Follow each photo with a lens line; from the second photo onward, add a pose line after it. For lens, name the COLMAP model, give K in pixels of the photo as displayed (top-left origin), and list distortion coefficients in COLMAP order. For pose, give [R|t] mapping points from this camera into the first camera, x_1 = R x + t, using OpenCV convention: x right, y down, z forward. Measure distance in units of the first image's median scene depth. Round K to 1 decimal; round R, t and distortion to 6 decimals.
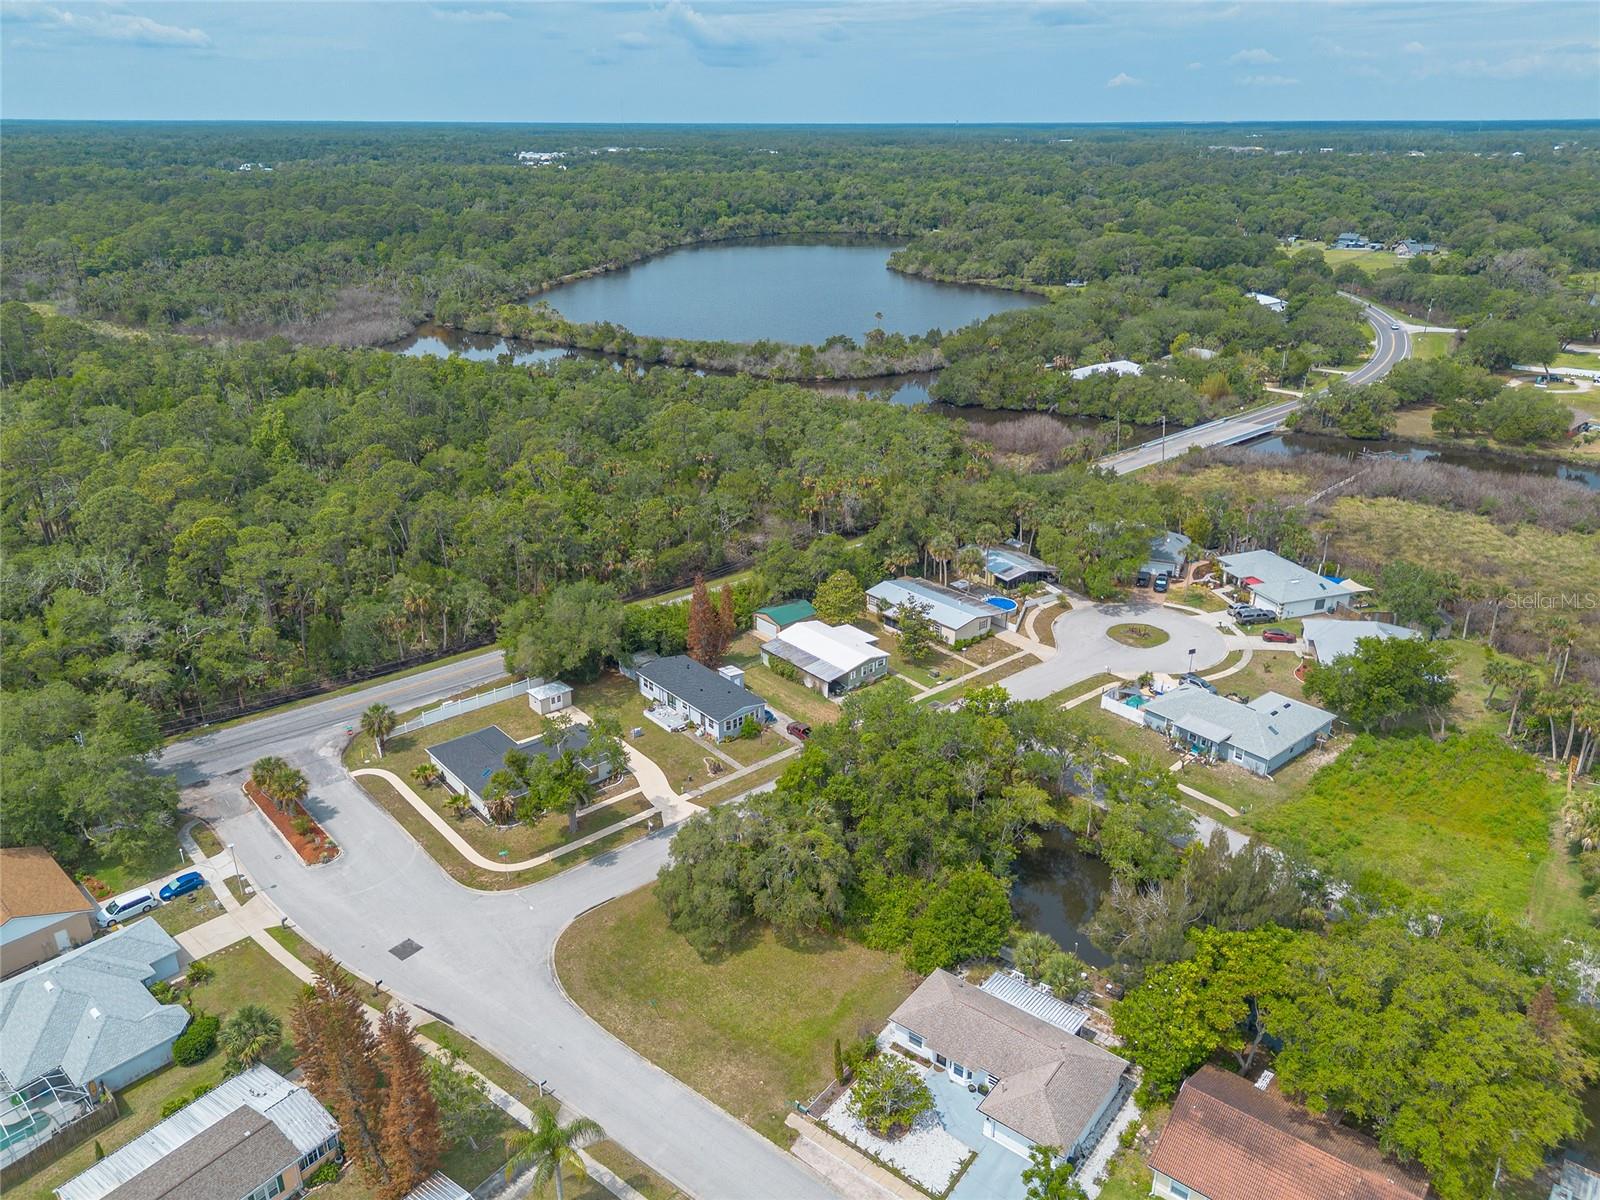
lens RADIAL K [[1150.8, 0, 797.1], [0, 1150.8, 599.3], [0, 0, 1]] dist [0.096852, -0.116353]
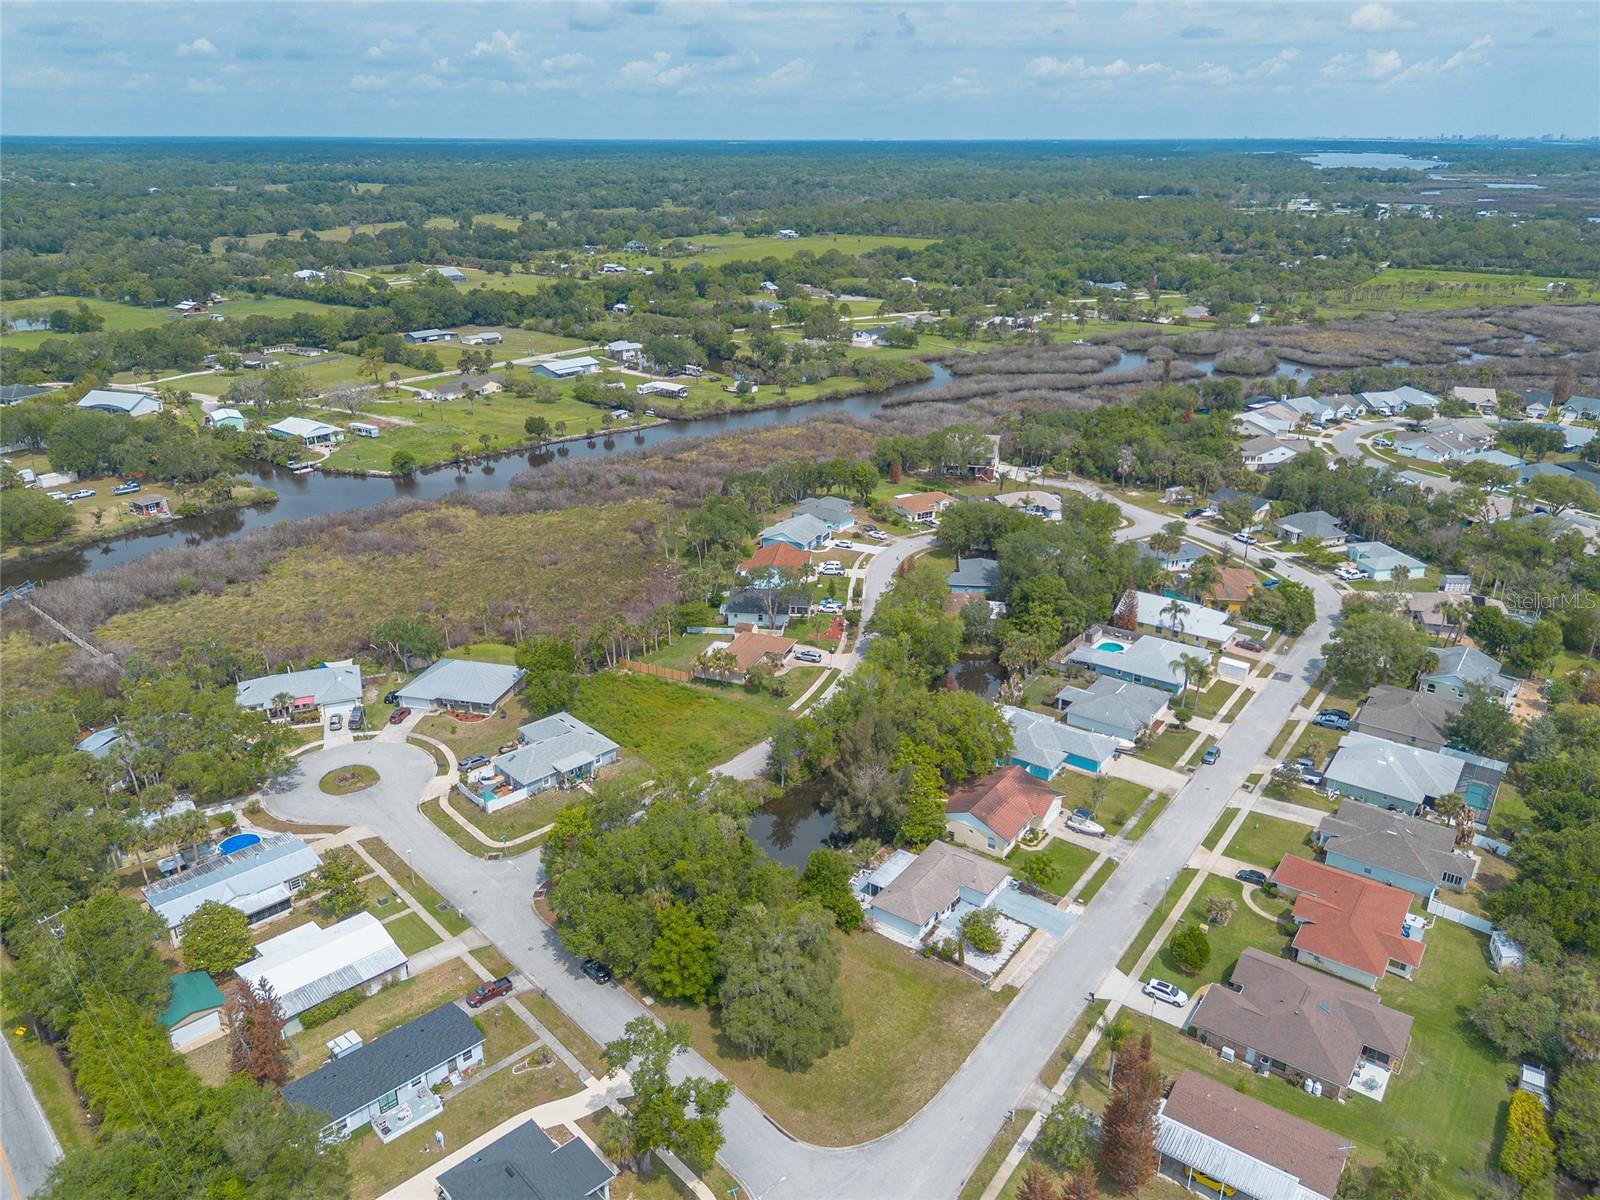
lens RADIAL K [[1150.8, 0, 797.1], [0, 1150.8, 599.3], [0, 0, 1]] dist [0.096852, -0.116353]
pose [[-0.041493, -0.372385, 0.927150, -0.664868], [0.382777, 0.851226, 0.359021, -0.346179], [-0.922908, 0.369789, 0.107220, 0.485579]]
